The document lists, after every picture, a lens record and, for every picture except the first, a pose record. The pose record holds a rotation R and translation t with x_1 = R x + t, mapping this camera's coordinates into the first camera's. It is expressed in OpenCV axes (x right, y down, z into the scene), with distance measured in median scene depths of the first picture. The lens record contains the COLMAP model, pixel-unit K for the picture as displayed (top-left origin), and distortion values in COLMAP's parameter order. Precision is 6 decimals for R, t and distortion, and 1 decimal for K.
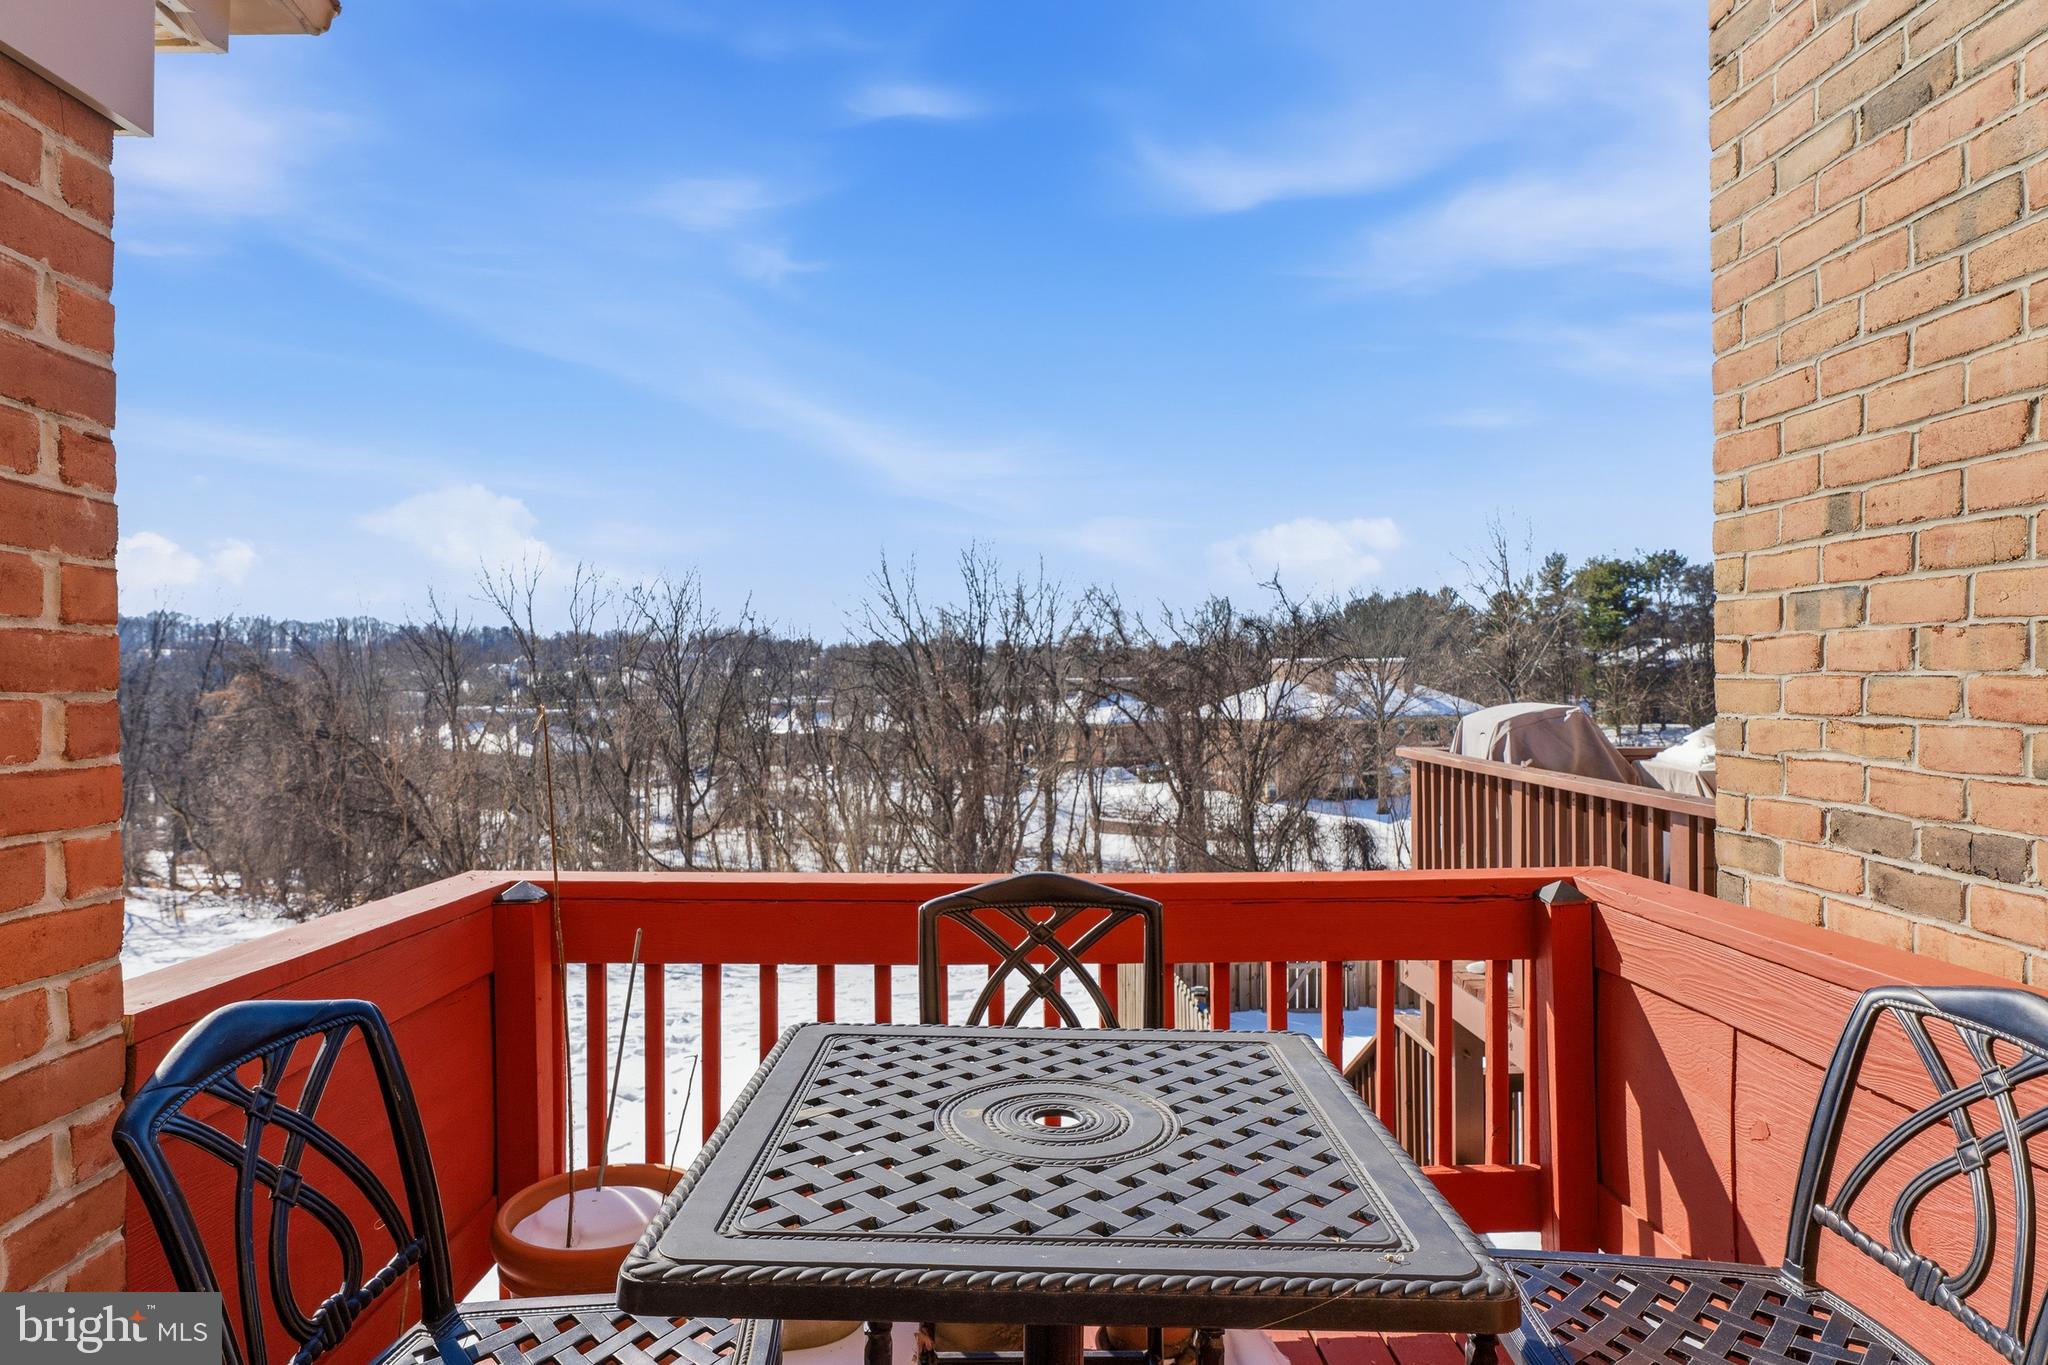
lens RADIAL K [[1210.9, 0, 1024.0], [0, 1210.9, 682.5], [0, 0, 1]] dist [0.002274, -0.001249]
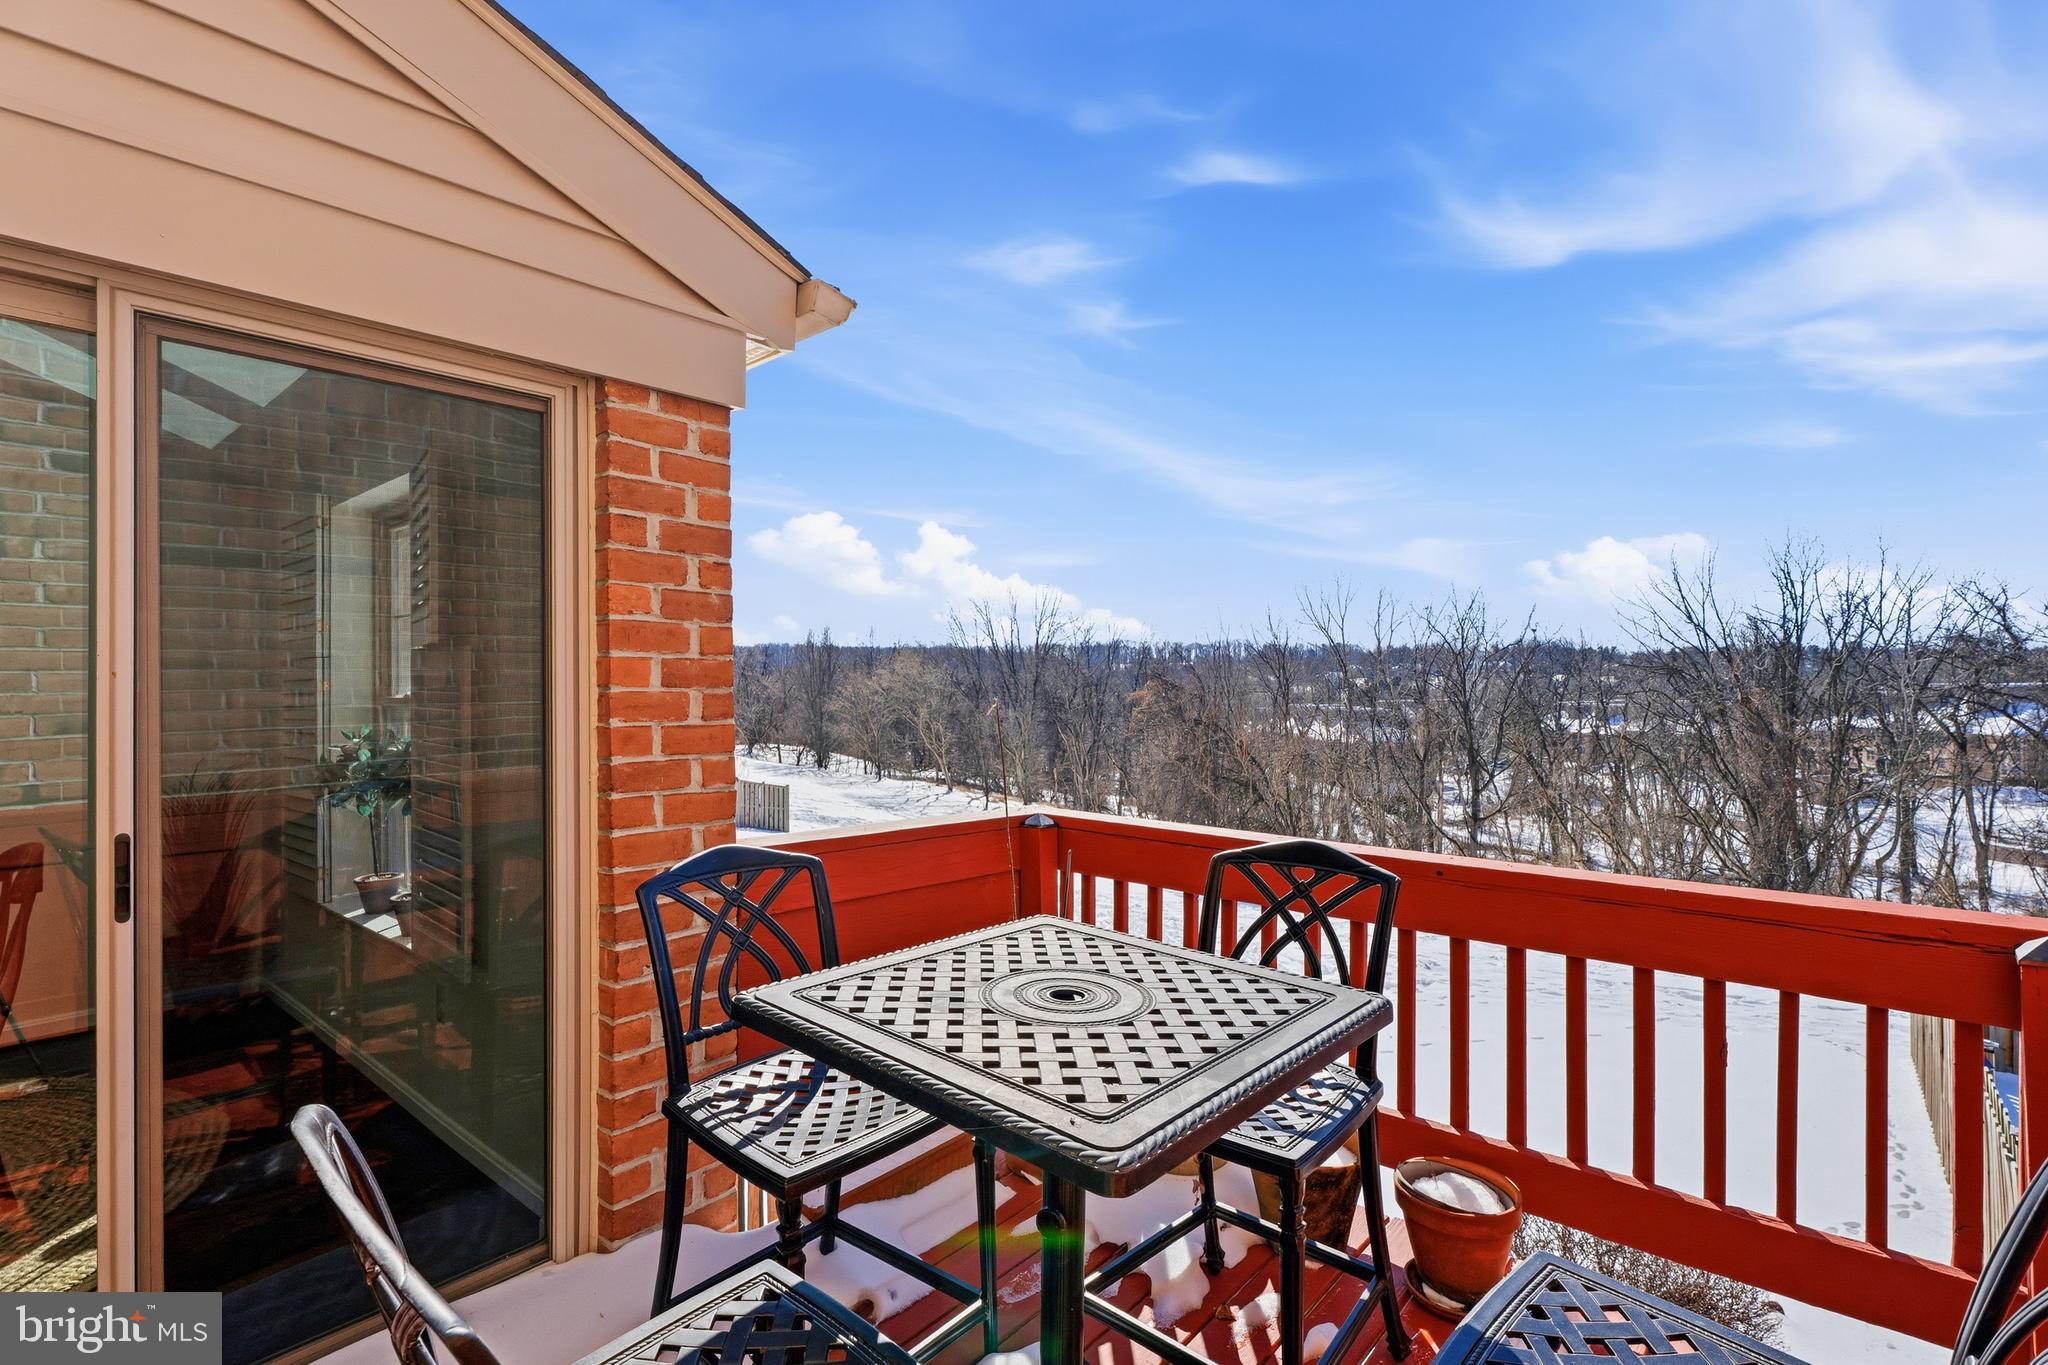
lens RADIAL K [[964.6, 0, 1024.0], [0, 964.6, 682.5], [0, 0, 1]] dist [0.015717, -0.000370]
pose [[0.744516, -0.000219, -0.667604, 0.388596], [-0.002692, 0.999991, -0.003330, 0.001445], [0.667599, 0.004276, 0.744509, 0.070746]]
